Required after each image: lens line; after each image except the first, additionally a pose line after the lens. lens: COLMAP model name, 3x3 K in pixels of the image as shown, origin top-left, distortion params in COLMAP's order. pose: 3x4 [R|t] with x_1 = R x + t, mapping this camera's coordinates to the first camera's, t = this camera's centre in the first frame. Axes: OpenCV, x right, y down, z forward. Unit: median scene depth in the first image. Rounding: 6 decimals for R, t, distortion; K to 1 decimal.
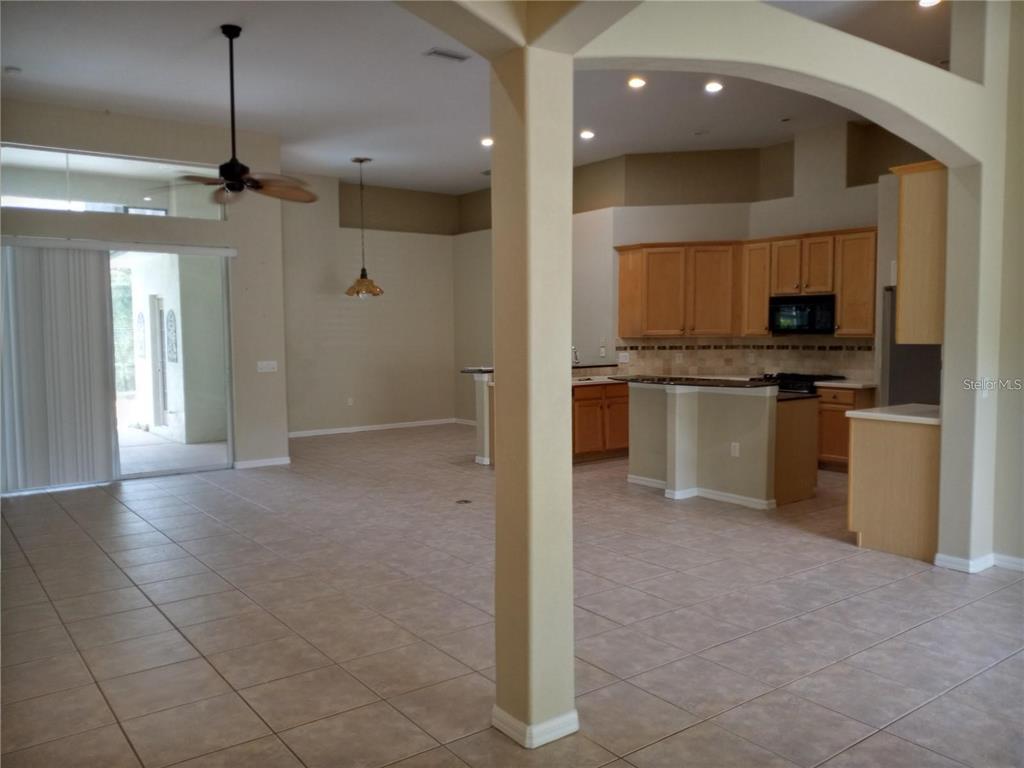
lens RADIAL K [[815.7, 0, 518.1], [0, 815.7, 382.5], [0, 0, 1]] dist [0.034046, -0.092537]
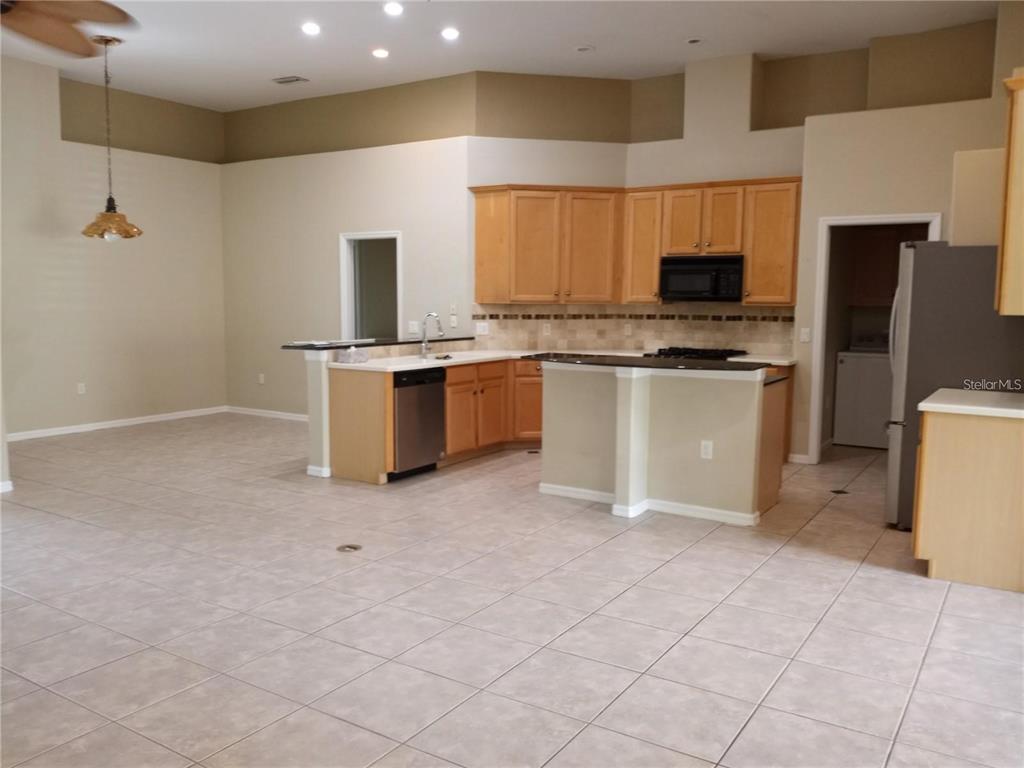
lens RADIAL K [[815.7, 0, 516.1], [0, 815.7, 388.0], [0, 0, 1]] dist [0.034046, -0.092537]
pose [[0.935977, -0.023522, 0.351273, -0.131812], [0.007265, 0.998844, 0.047528, -0.010831], [-0.351985, -0.041933, 0.935066, 0.260415]]
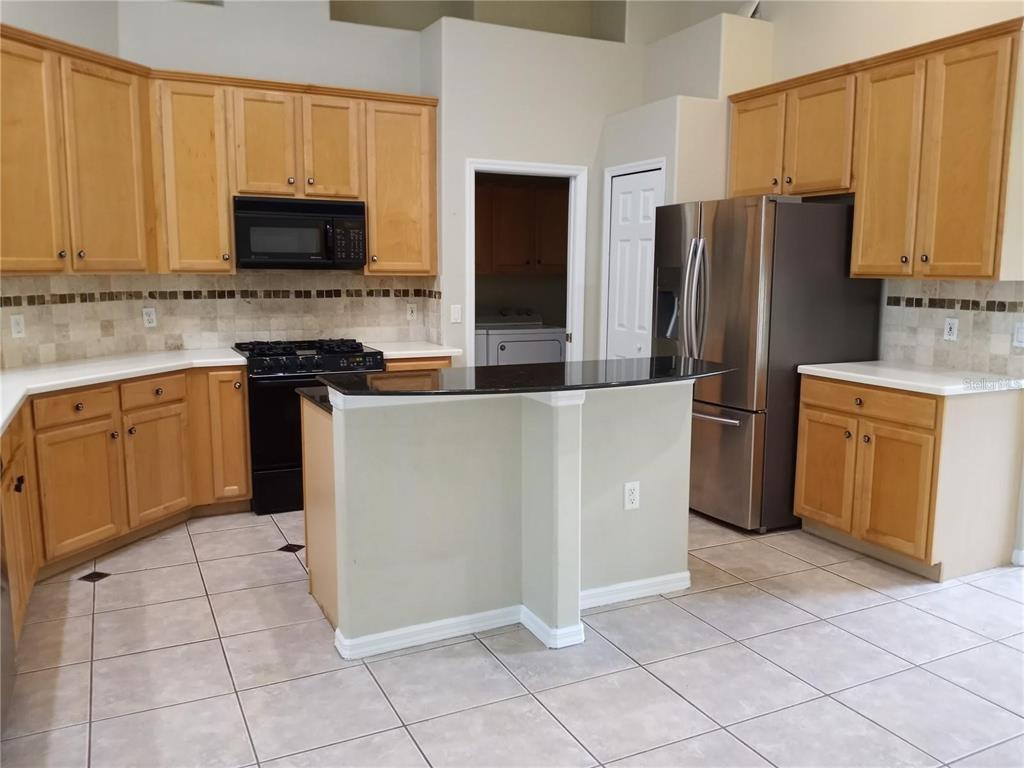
lens RADIAL K [[815.7, 0, 522.5], [0, 815.7, 384.6], [0, 0, 1]] dist [0.034046, -0.092537]
pose [[0.182748, -0.124983, 0.975183, -0.175096], [0.057076, 0.991563, 0.116387, -0.036782], [-0.981502, 0.034390, 0.188339, 0.731799]]
